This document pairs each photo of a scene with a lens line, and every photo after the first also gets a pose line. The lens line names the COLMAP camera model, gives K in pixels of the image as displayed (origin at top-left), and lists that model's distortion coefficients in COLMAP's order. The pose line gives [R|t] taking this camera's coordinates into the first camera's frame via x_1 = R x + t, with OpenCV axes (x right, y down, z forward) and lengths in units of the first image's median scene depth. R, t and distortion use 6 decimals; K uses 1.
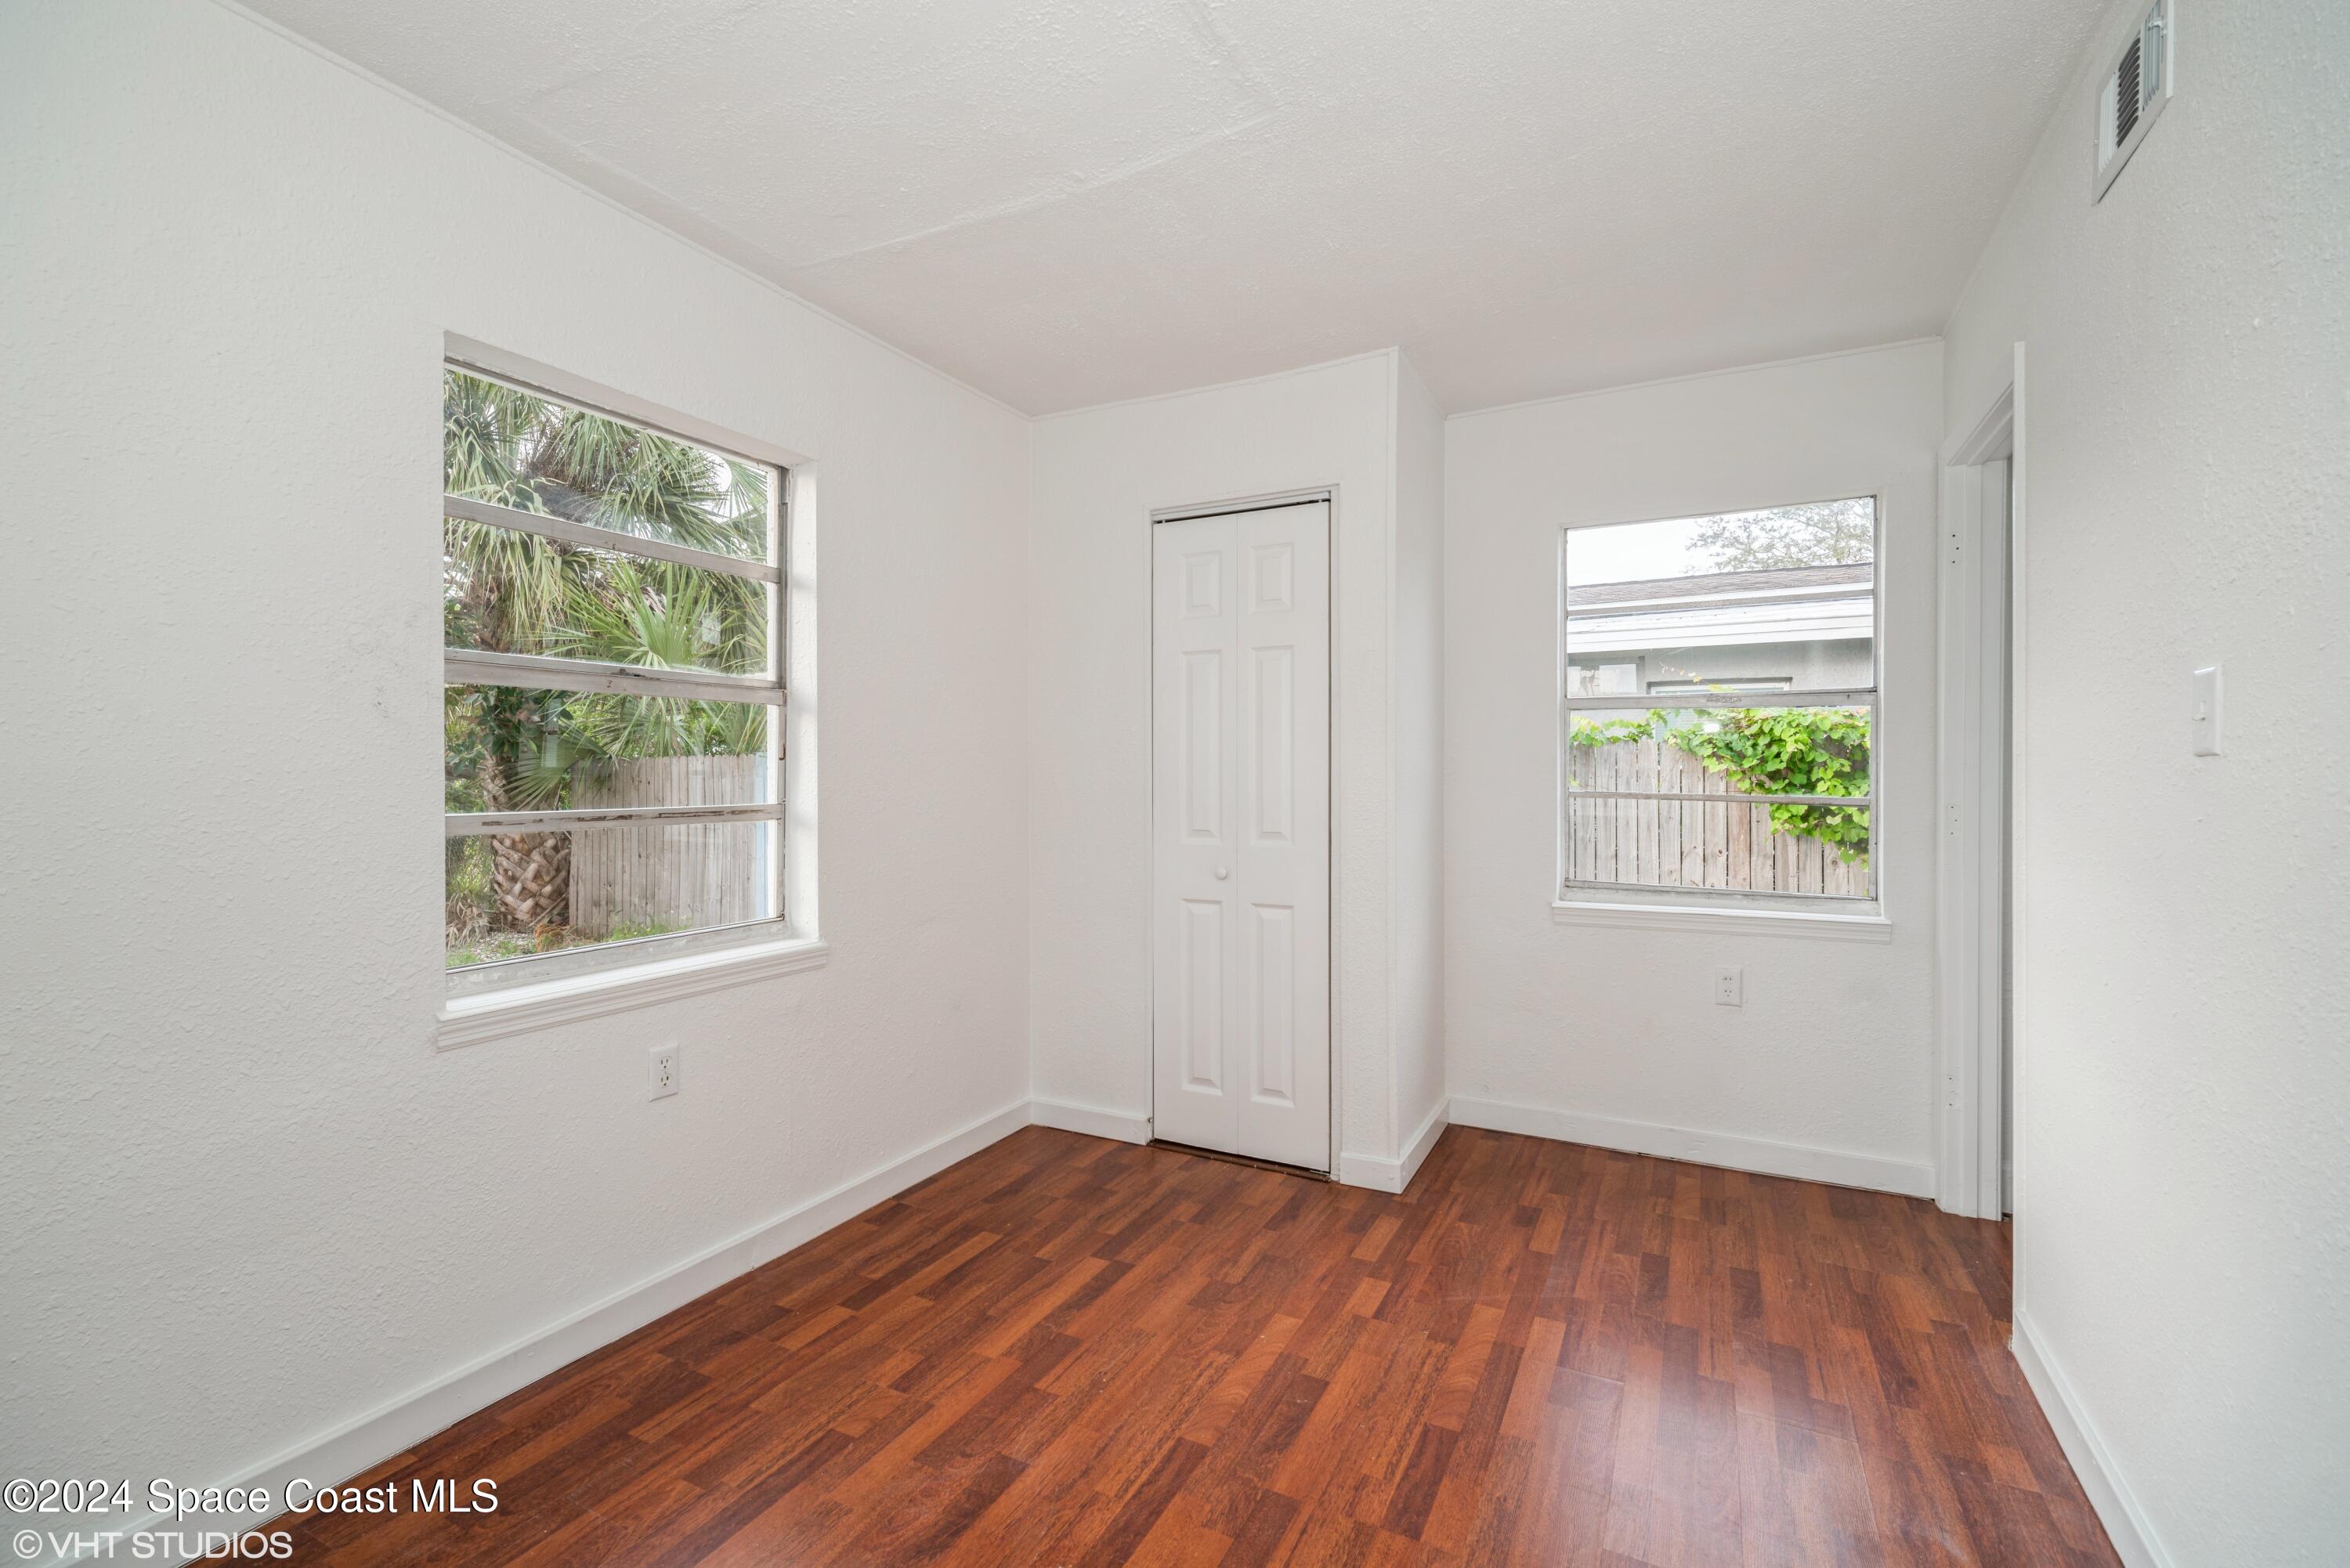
lens RADIAL K [[1026.6, 0, 1177.7], [0, 1026.6, 784.1], [0, 0, 1]] dist [0.001105, -0.000179]
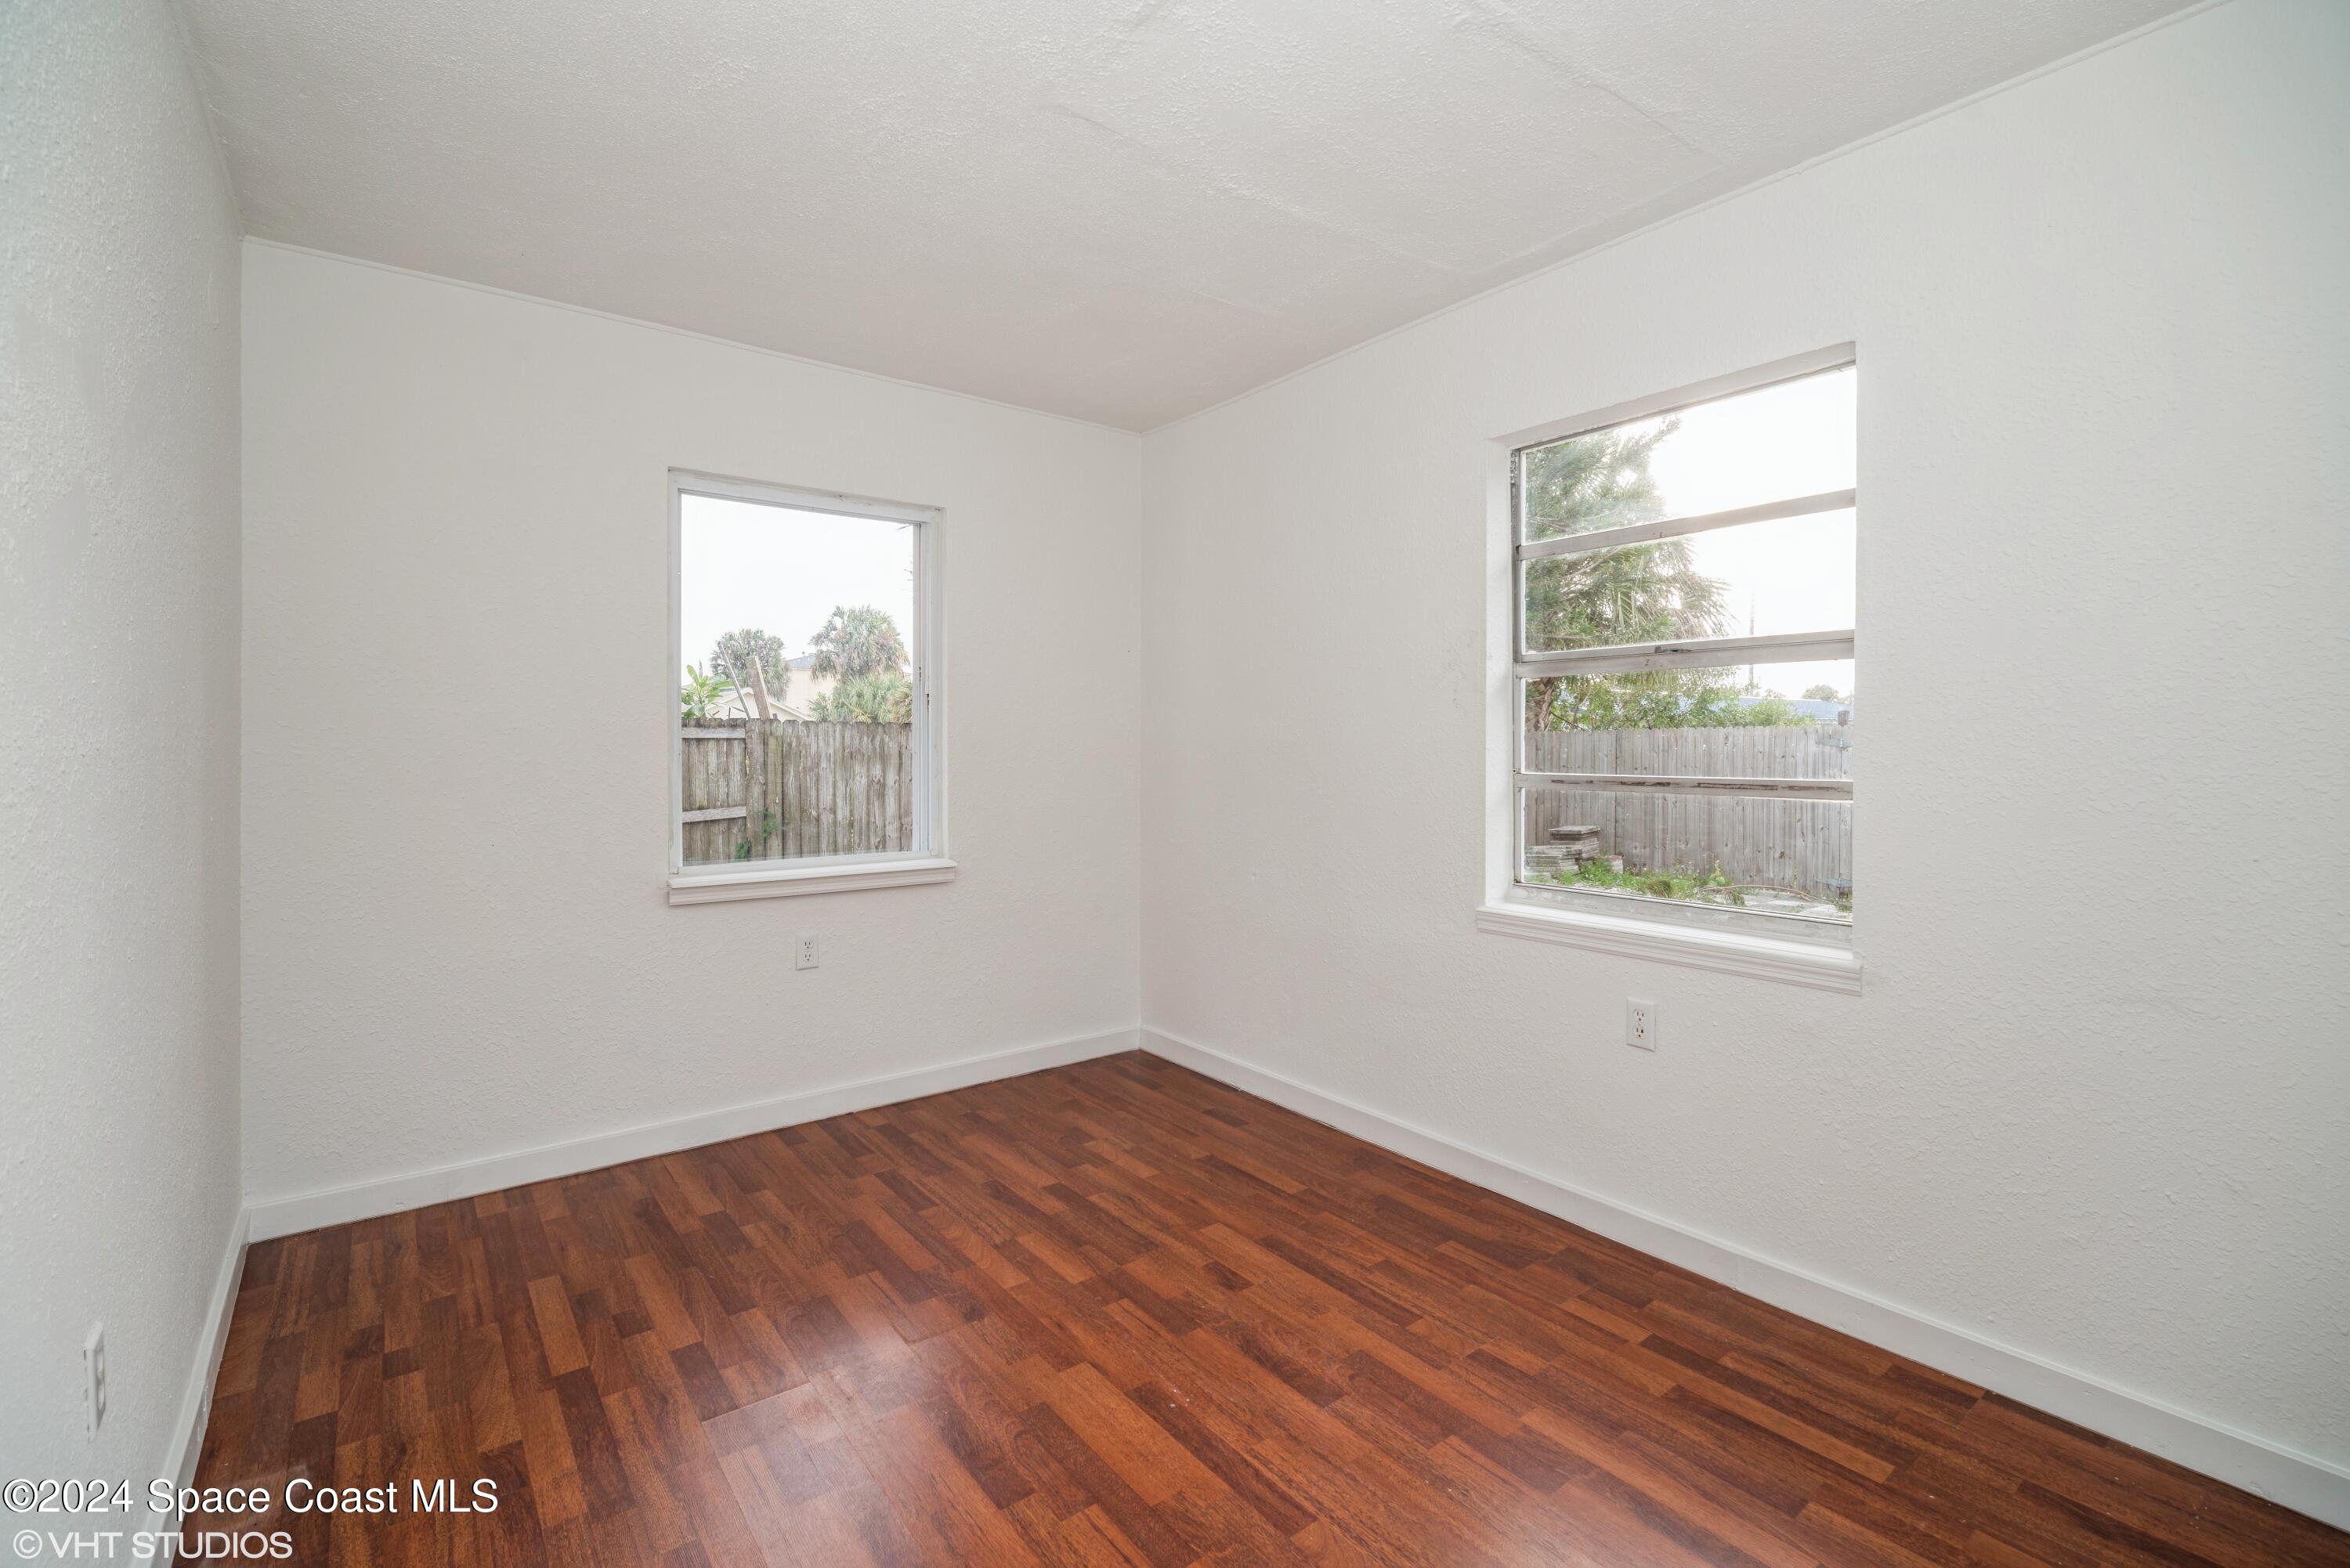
lens RADIAL K [[1026.6, 0, 1178.6], [0, 1026.6, 762.6], [0, 0, 1]] dist [0.001105, -0.000179]
pose [[-0.422328, 0.018918, -0.906246, 0.714591], [-0.005199, 0.999715, 0.023292, -0.014502], [0.906428, 0.014548, -0.422109, 1.089842]]
